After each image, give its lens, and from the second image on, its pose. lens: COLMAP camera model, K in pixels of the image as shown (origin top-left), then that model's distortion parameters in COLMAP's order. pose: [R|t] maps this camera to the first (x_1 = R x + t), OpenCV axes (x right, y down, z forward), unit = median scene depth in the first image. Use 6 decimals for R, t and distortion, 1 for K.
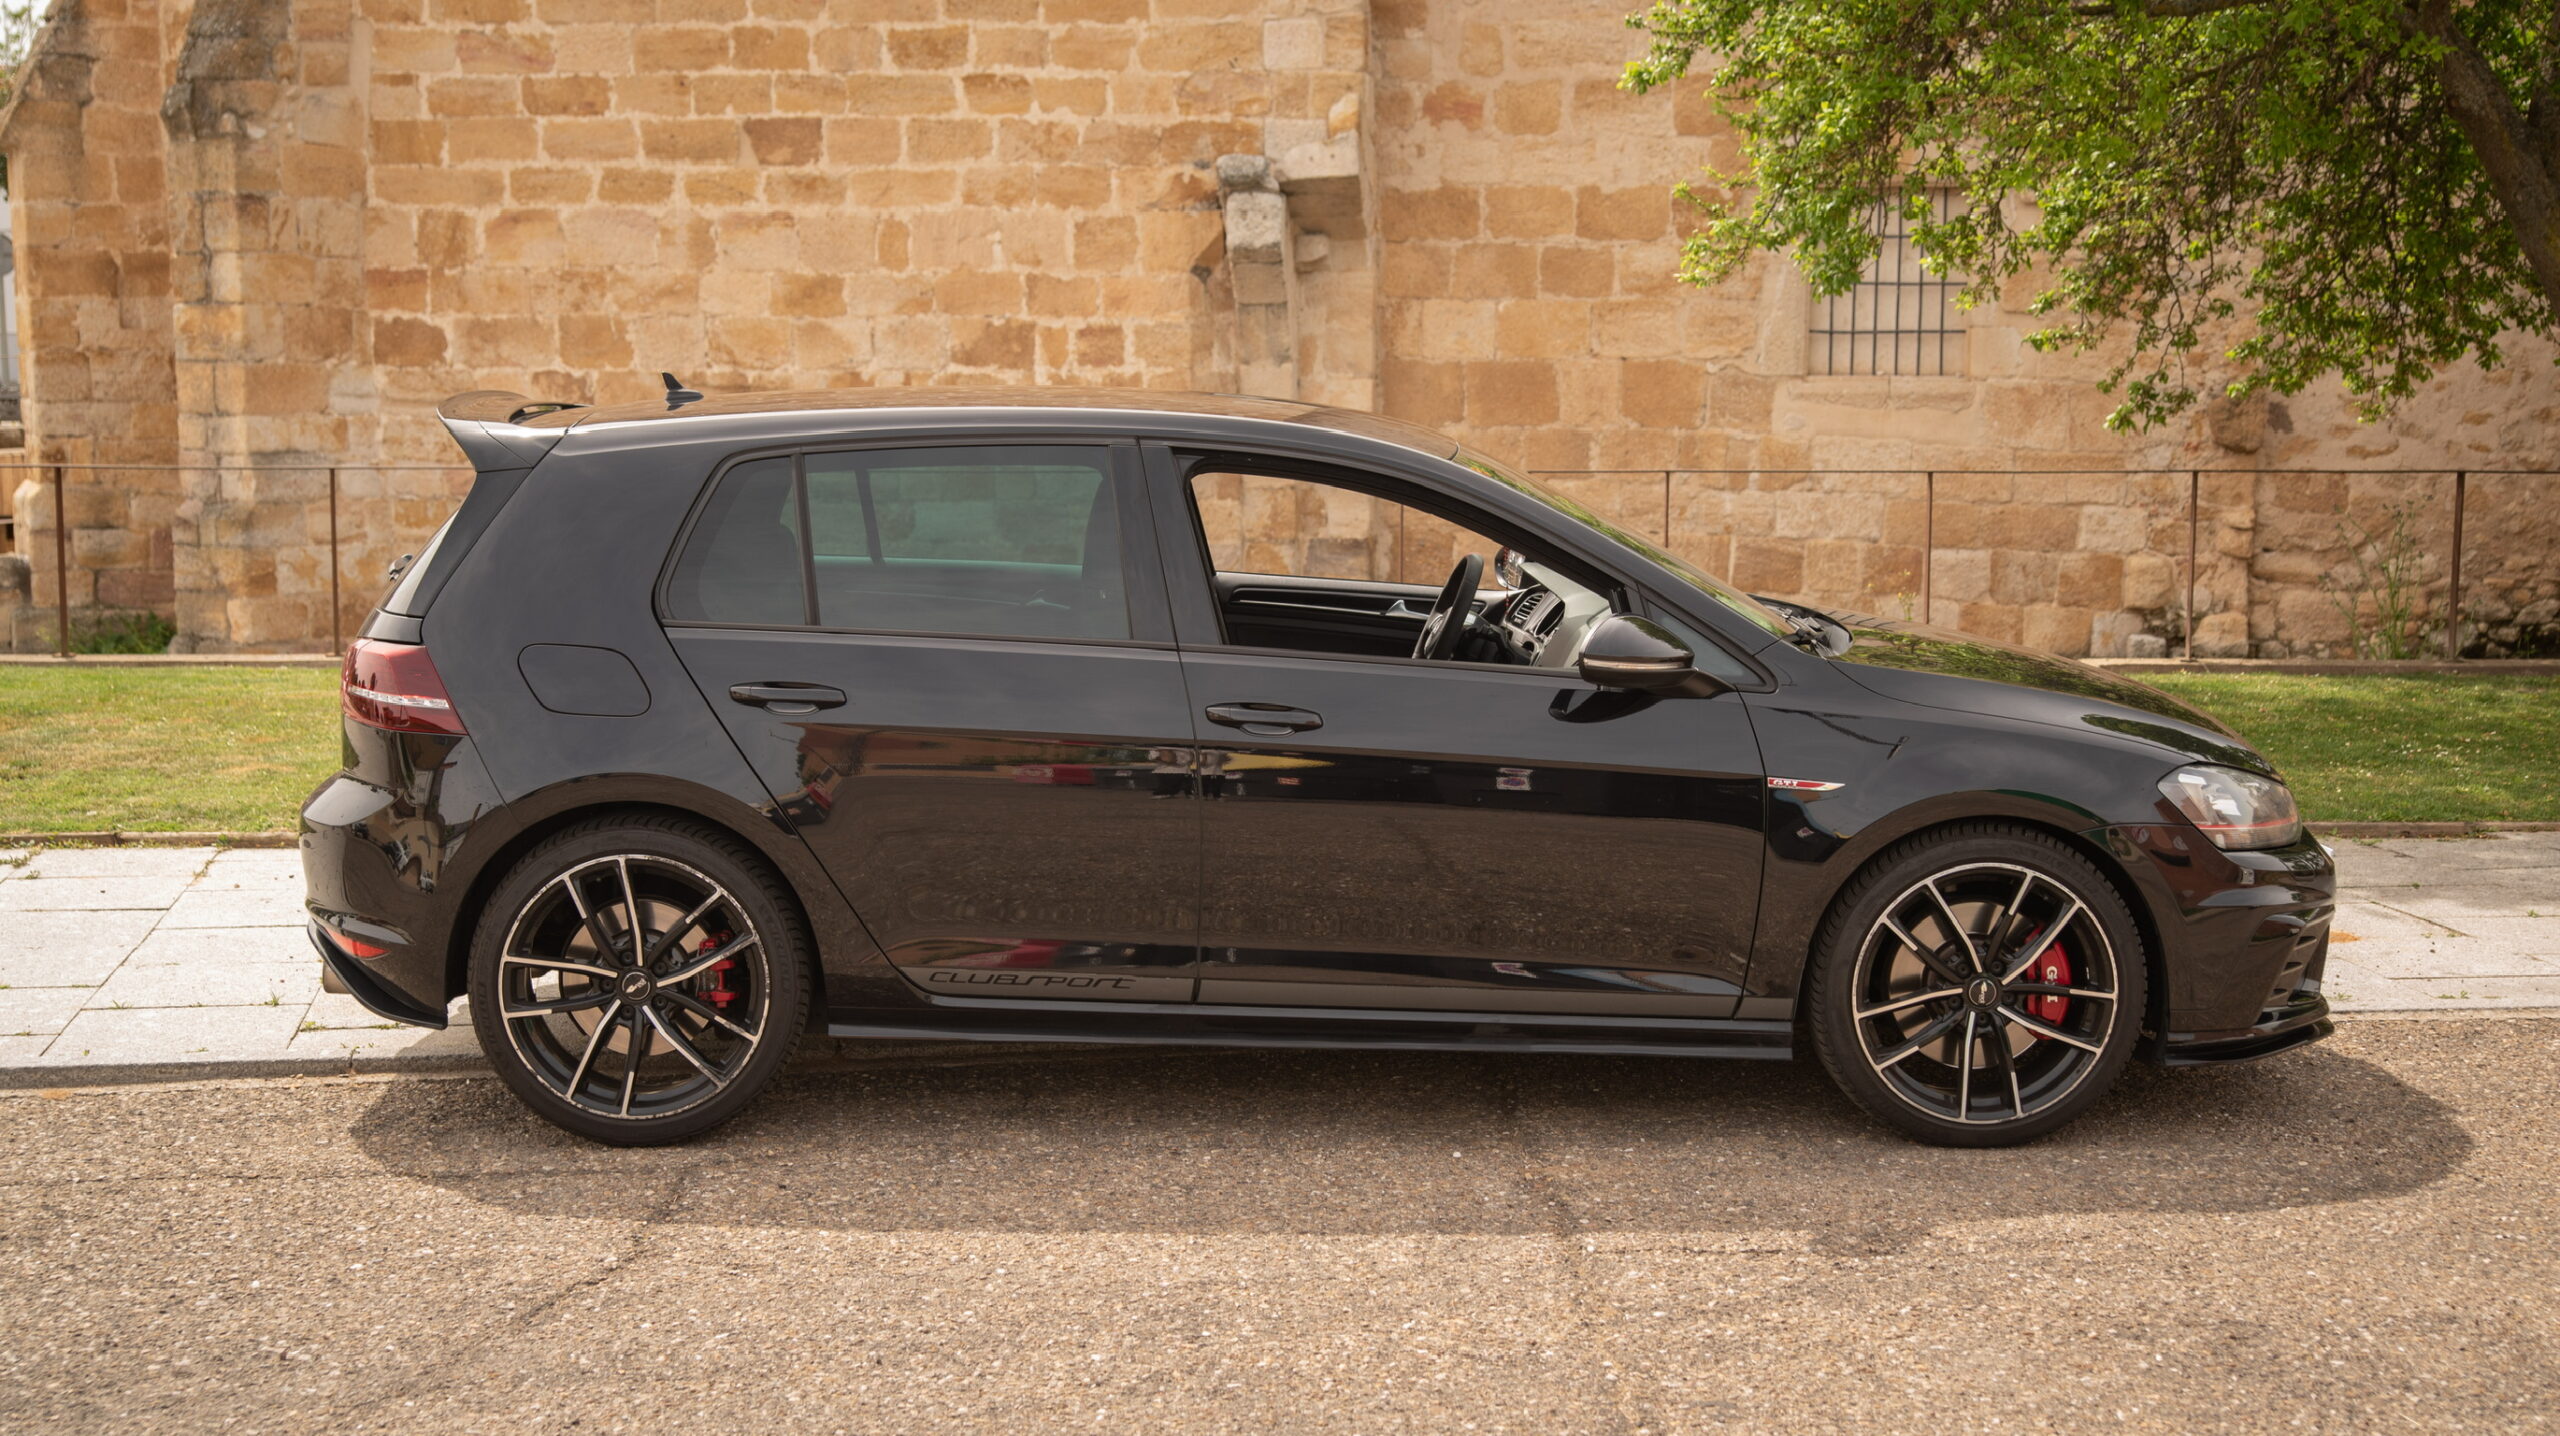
lens RADIAL K [[3270.5, 0, 1251.1], [0, 3270.5, 705.2], [0, 0, 1]] dist [0.033385, 0.134765]
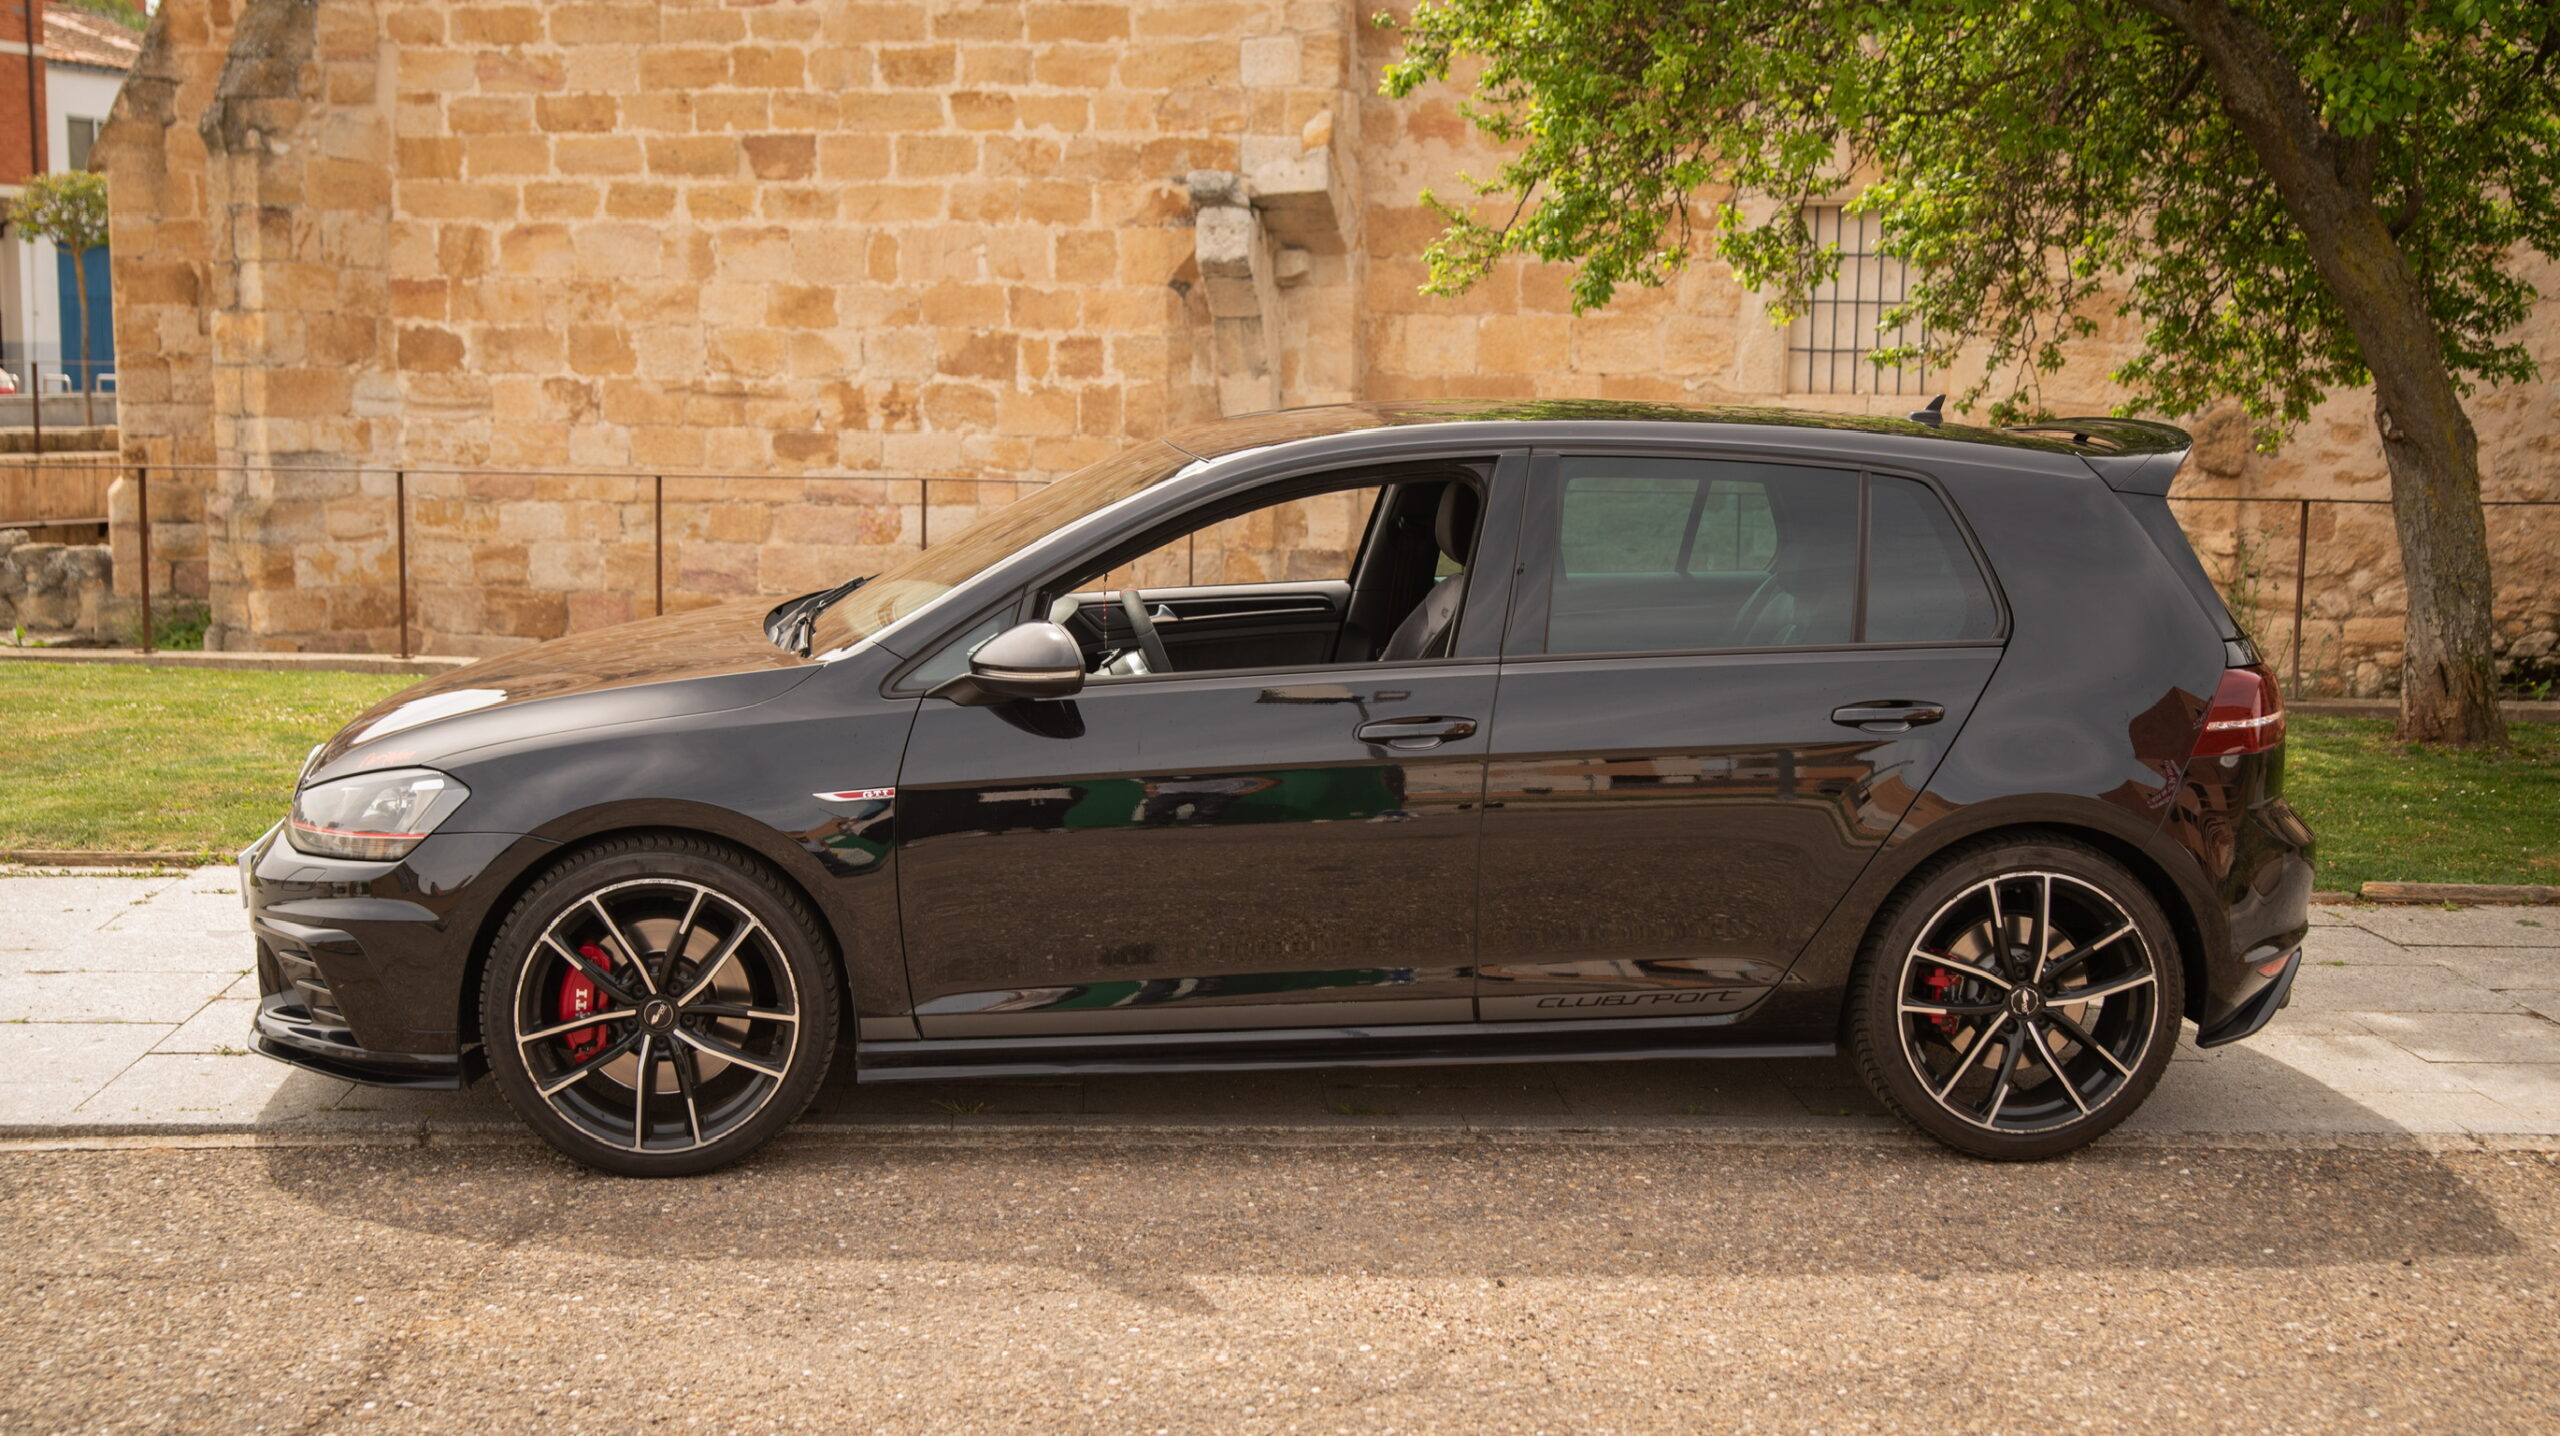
lens RADIAL K [[2998.6, 0, 1241.3], [0, 2998.6, 715.6], [0, 0, 1]] dist [-0.013401, 0.185644]
pose [[0.994440, 0.021022, -0.103187, 0.103533], [-0.020299, 0.999762, 0.008049, -0.006595], [0.103332, -0.005910, 0.994629, 0.073654]]
